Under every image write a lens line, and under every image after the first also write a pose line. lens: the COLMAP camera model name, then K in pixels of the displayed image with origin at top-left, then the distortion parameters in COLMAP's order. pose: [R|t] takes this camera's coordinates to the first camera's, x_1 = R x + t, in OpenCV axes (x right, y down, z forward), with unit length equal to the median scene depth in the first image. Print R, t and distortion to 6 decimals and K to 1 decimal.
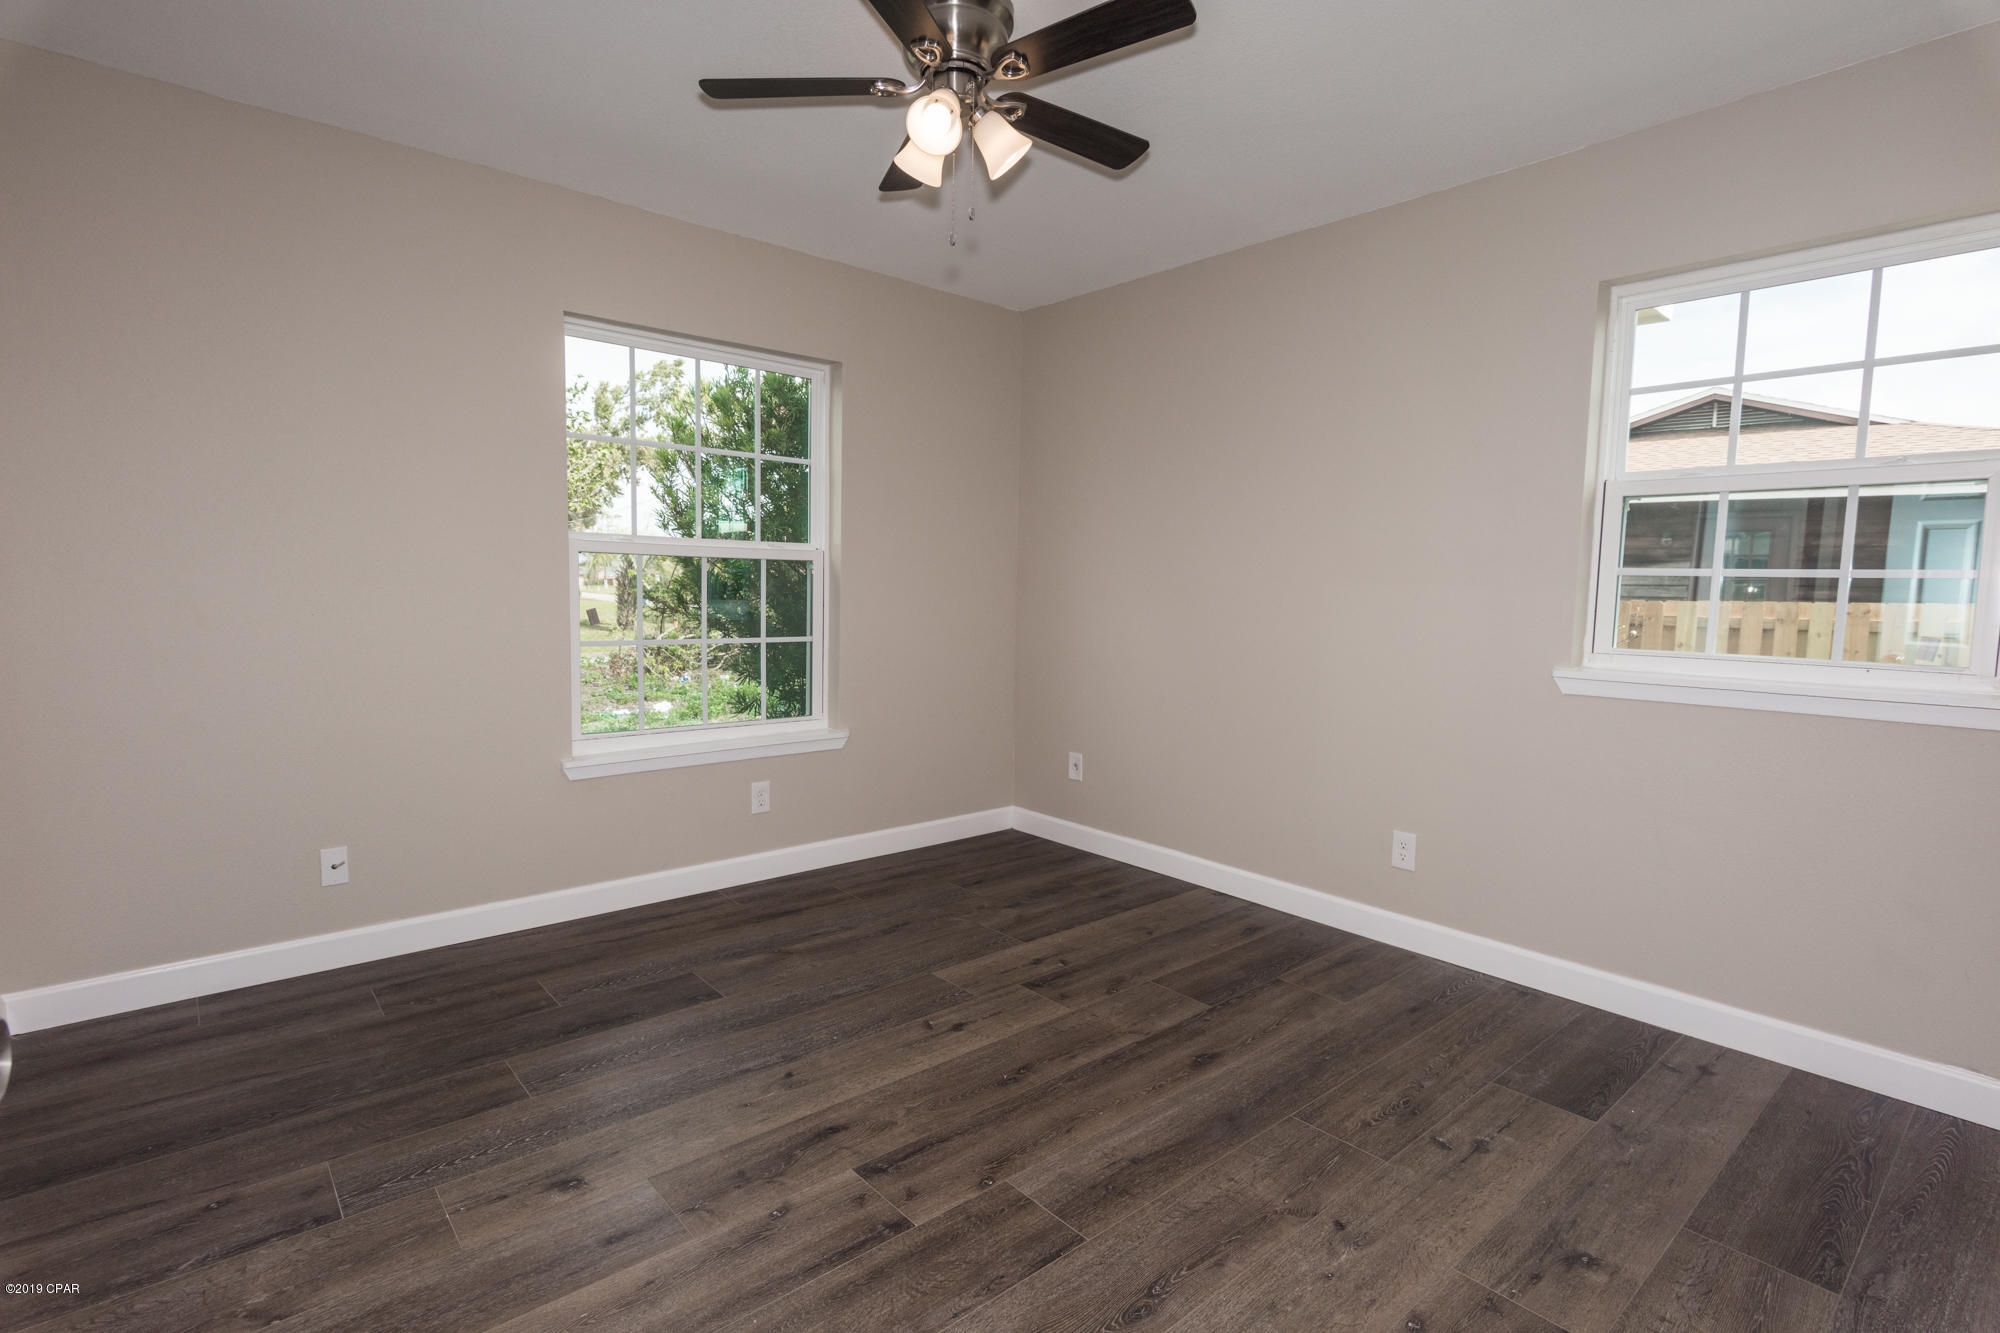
lens RADIAL K [[959.8, 0, 996.5], [0, 959.8, 668.8], [0, 0, 1]] dist [0.003250, -0.001156]
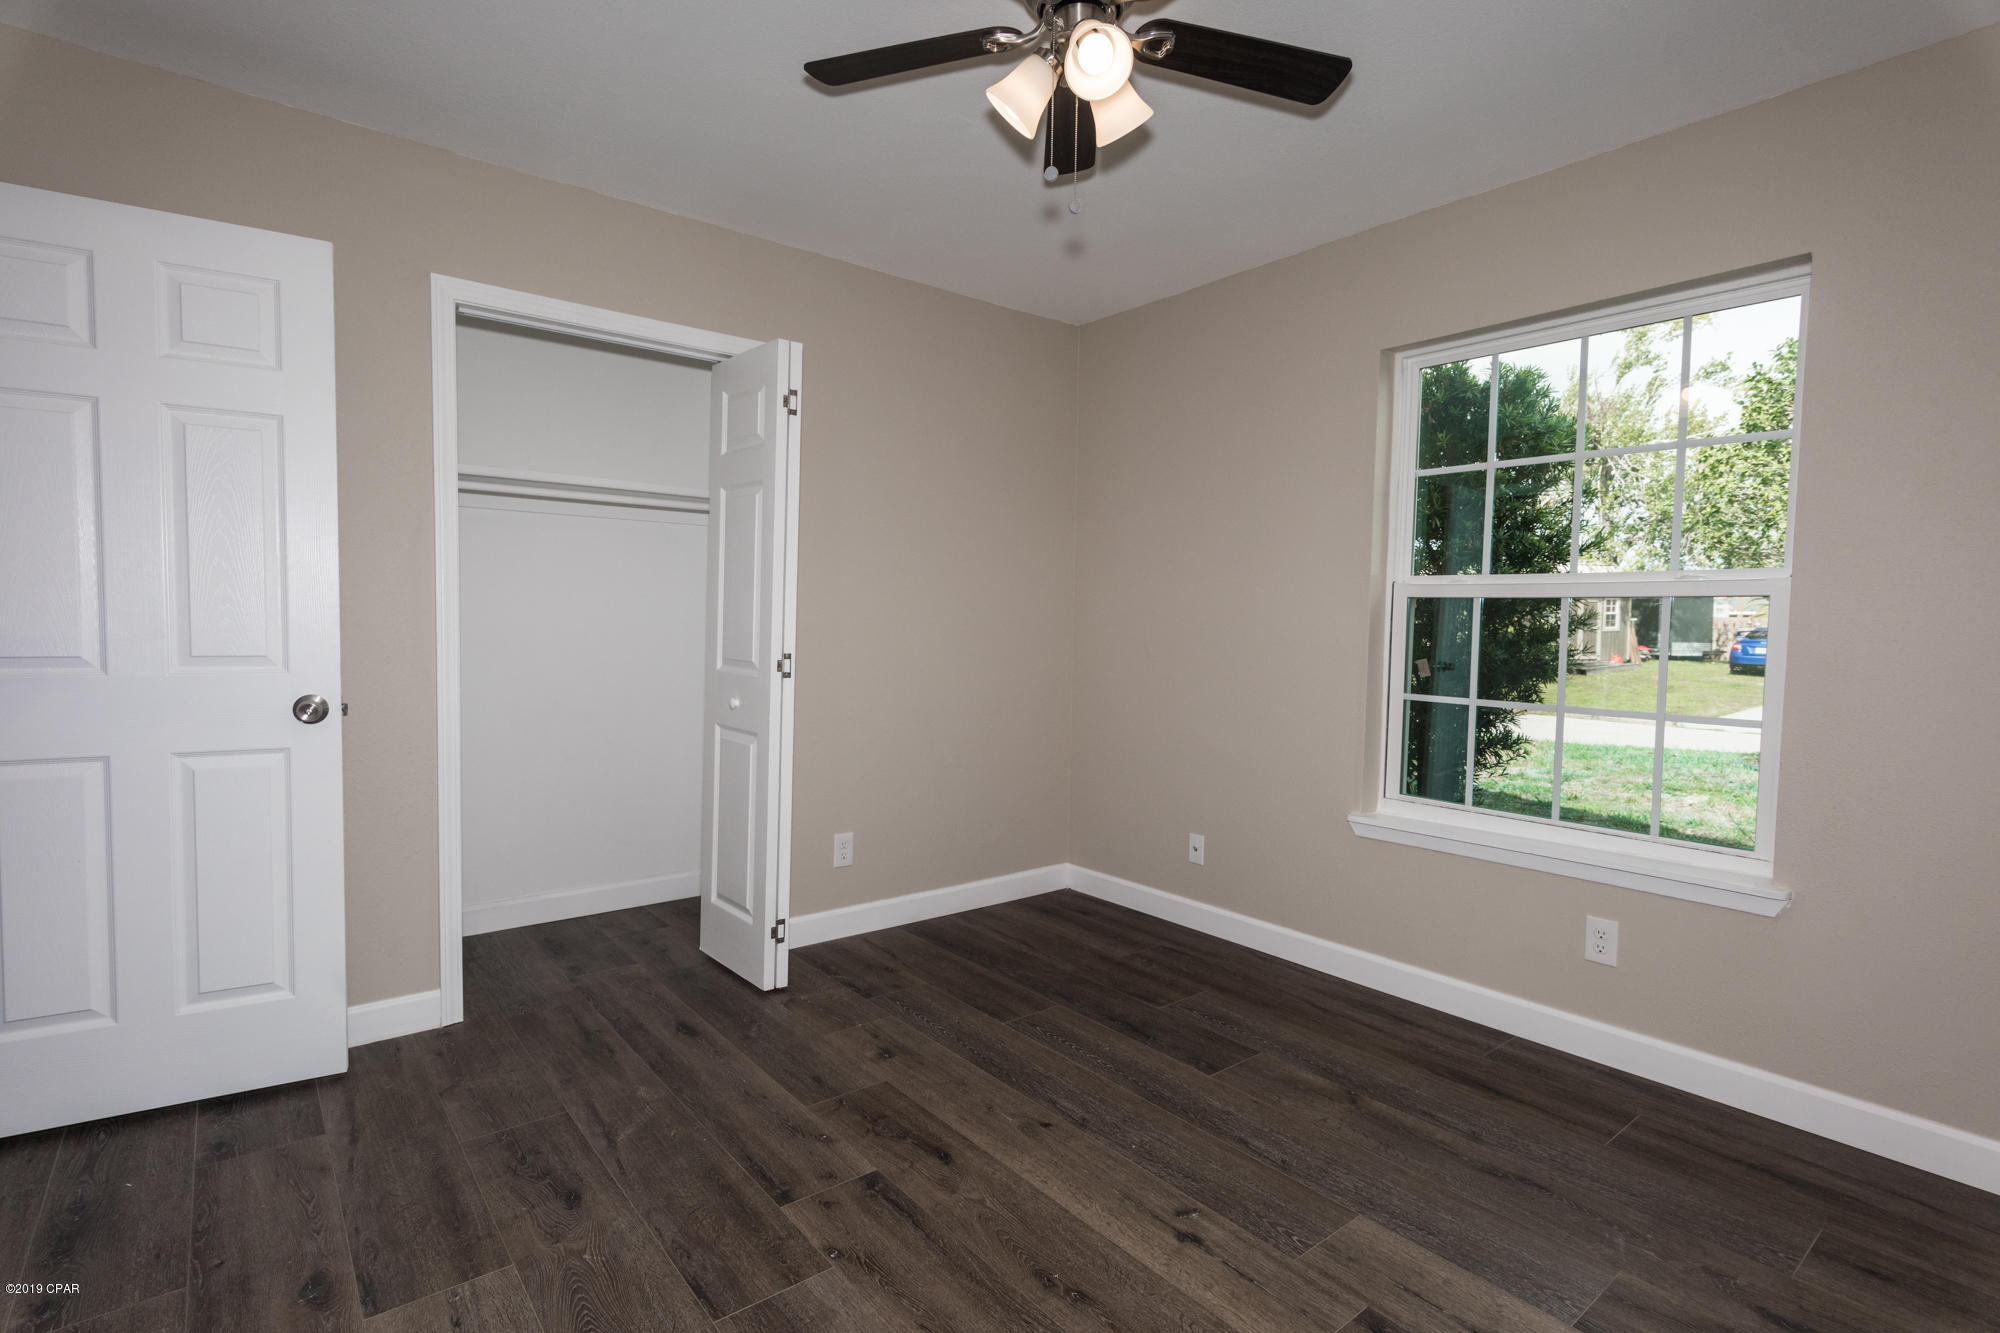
lens RADIAL K [[959.8, 0, 996.5], [0, 959.8, 668.8], [0, 0, 1]] dist [0.003250, -0.001156]
pose [[-0.034441, 0.034436, -0.998813, 0.680530], [-0.101872, 0.994080, 0.037785, -0.064145], [0.994201, 0.103053, -0.030729, 0.849607]]
